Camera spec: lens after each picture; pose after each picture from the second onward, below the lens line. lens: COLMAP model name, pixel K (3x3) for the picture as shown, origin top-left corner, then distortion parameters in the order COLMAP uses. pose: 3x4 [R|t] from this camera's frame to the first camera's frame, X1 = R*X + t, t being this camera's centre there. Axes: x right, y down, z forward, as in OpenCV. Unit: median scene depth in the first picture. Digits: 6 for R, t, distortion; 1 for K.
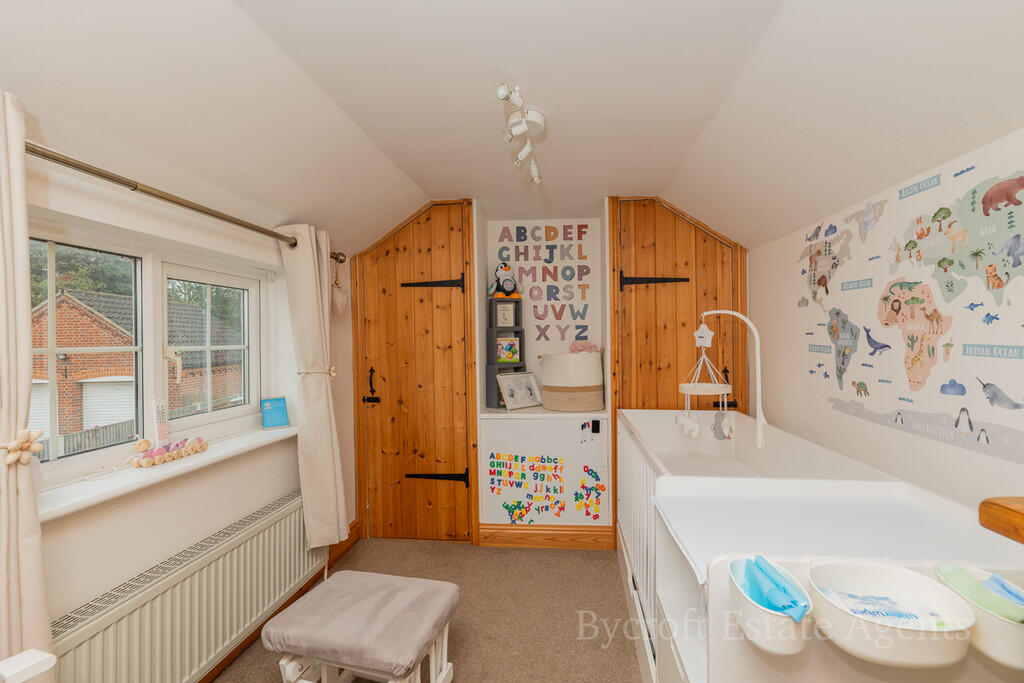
lens RADIAL K [[492.6, 0, 512.9], [0, 492.6, 337.3], [0, 0, 1]] dist [-0.005030, -0.000133]
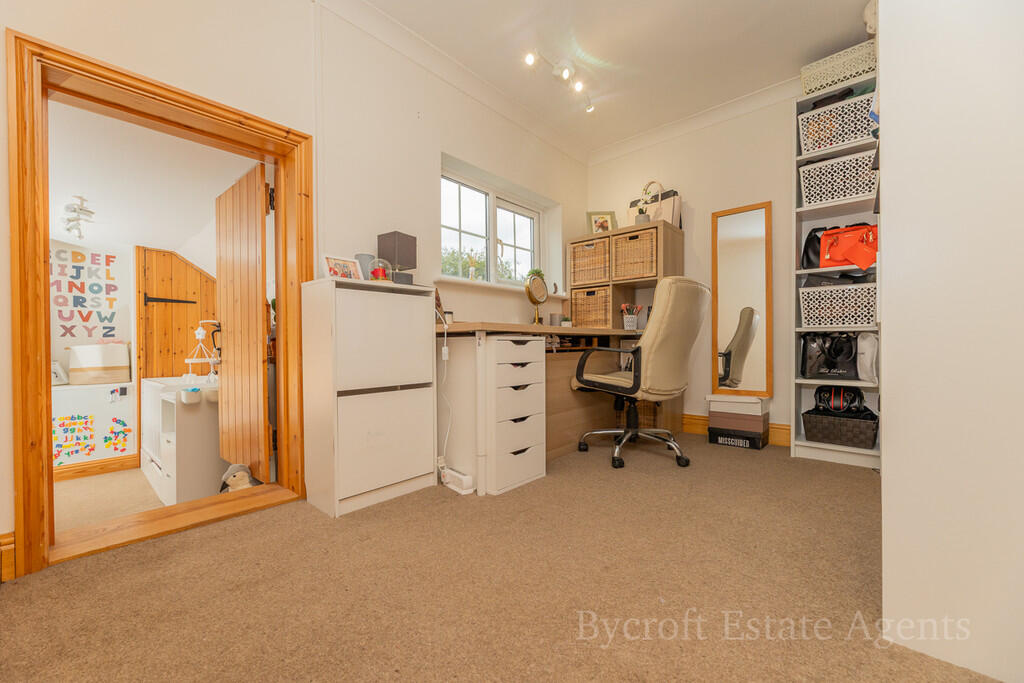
lens RADIAL K [[411.9, 0, 514.4], [0, 411.9, 344.8], [0, 0, 1]] dist [-0.001741, 0.000193]
pose [[0.587507, 0.005612, 0.809199, -0.146824], [-0.001905, 0.999983, -0.005552, 0.036193], [-0.809217, 0.001720, 0.587508, -0.706431]]
